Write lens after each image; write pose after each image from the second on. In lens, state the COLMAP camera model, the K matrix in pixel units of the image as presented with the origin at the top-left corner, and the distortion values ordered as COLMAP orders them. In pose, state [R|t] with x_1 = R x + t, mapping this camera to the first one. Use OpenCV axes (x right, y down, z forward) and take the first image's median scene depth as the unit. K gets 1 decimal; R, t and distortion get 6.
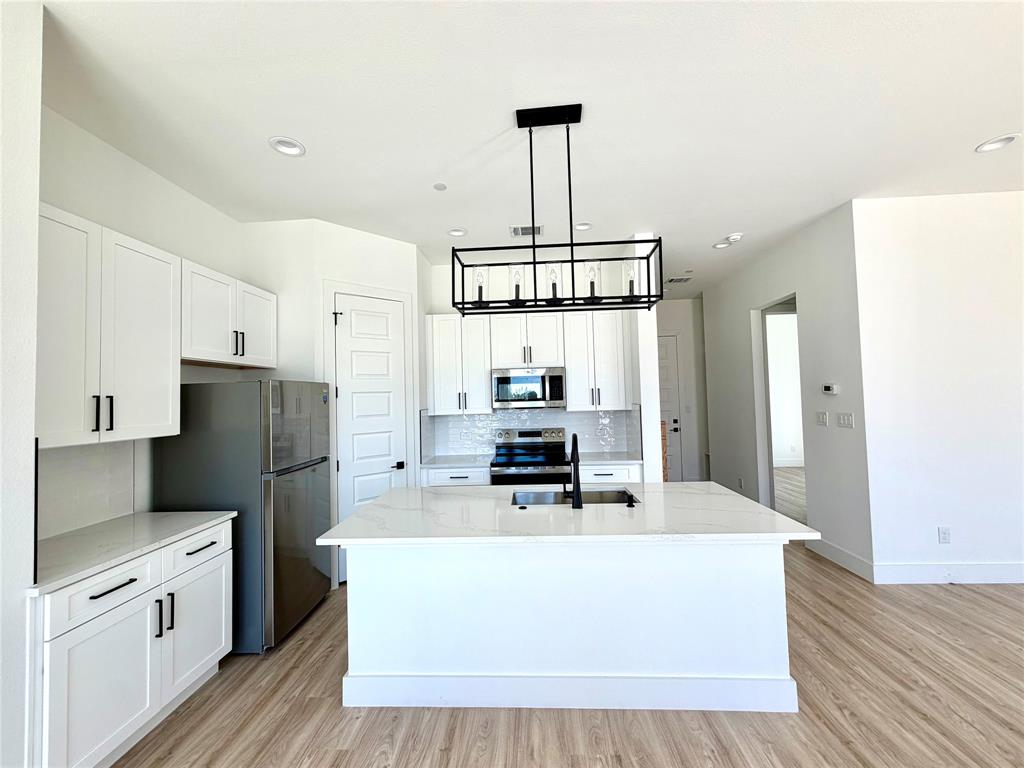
lens RADIAL K [[408.4, 0, 510.5], [0, 408.4, 384.2], [0, 0, 1]] dist [-0.002449, 0.001051]
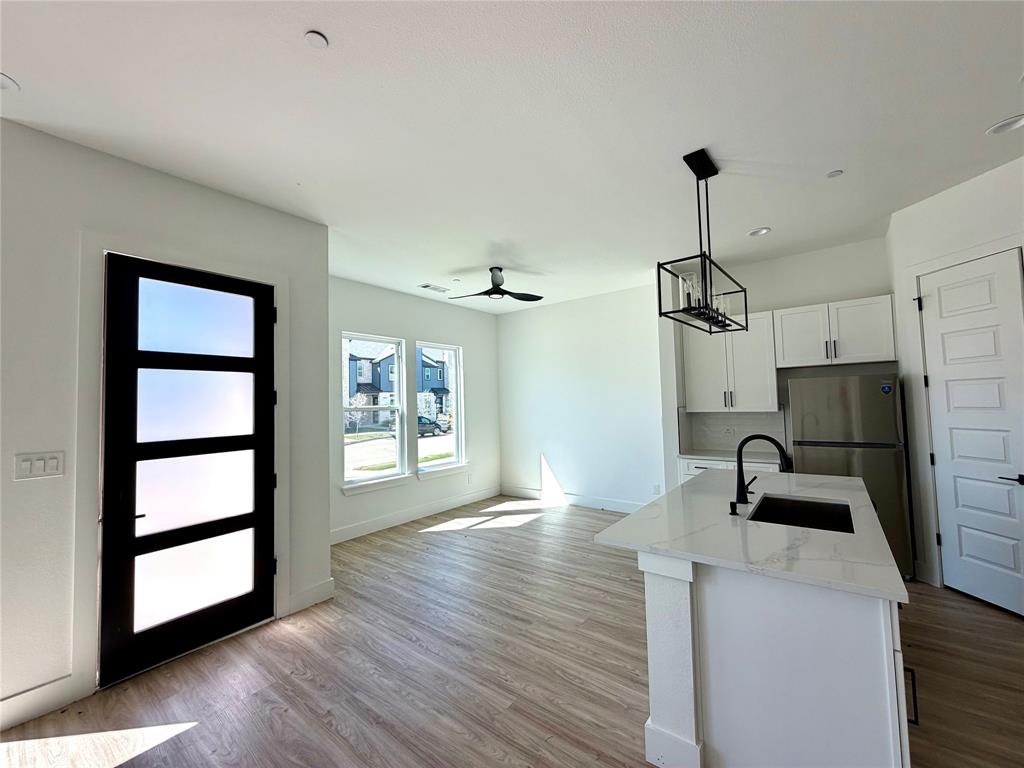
lens RADIAL K [[408.4, 0, 510.3], [0, 408.4, 382.8], [0, 0, 1]] dist [-0.002449, 0.001051]
pose [[-0.569174, 0.002132, -0.822214, 0.880619], [0.070014, 0.996490, -0.045883, -0.000200], [0.819231, -0.083681, -0.567326, 0.730482]]
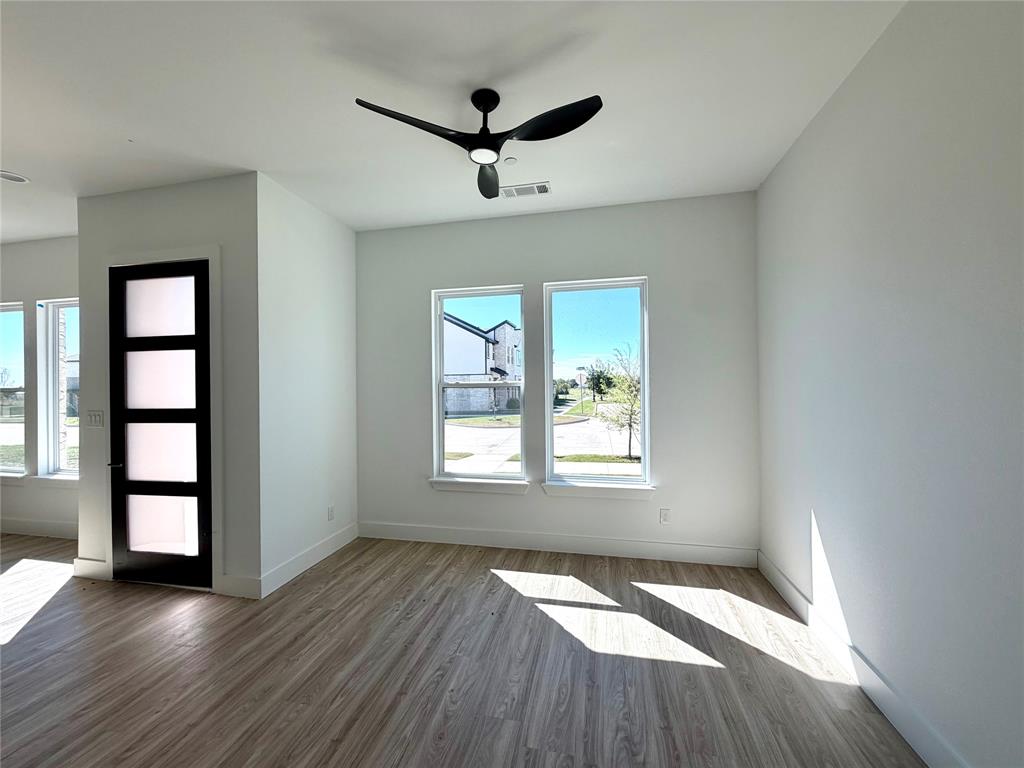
lens RADIAL K [[408.4, 0, 508.6], [0, 408.4, 382.5], [0, 0, 1]] dist [-0.002449, 0.001051]
pose [[-0.986511, 0.040145, 0.158698, -0.296837], [0.033998, 0.998570, -0.041264, 0.032738], [-0.160128, -0.035312, -0.986464, 0.571378]]
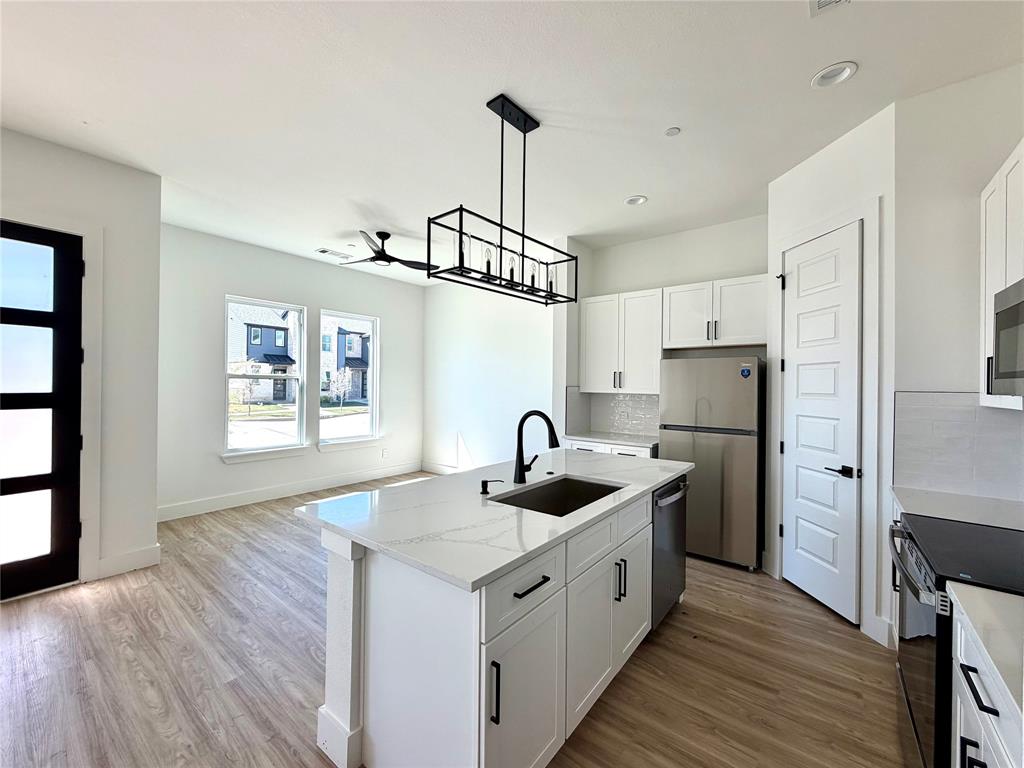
lens RADIAL K [[408.4, 0, 509.8], [0, 408.4, 382.7], [0, 0, 1]] dist [-0.002449, 0.001051]
pose [[-0.574922, 0.018538, -0.817998, 0.631058], [0.031881, 0.999492, 0.000244, 0.038404], [0.817587, -0.025938, -0.575220, 1.002439]]
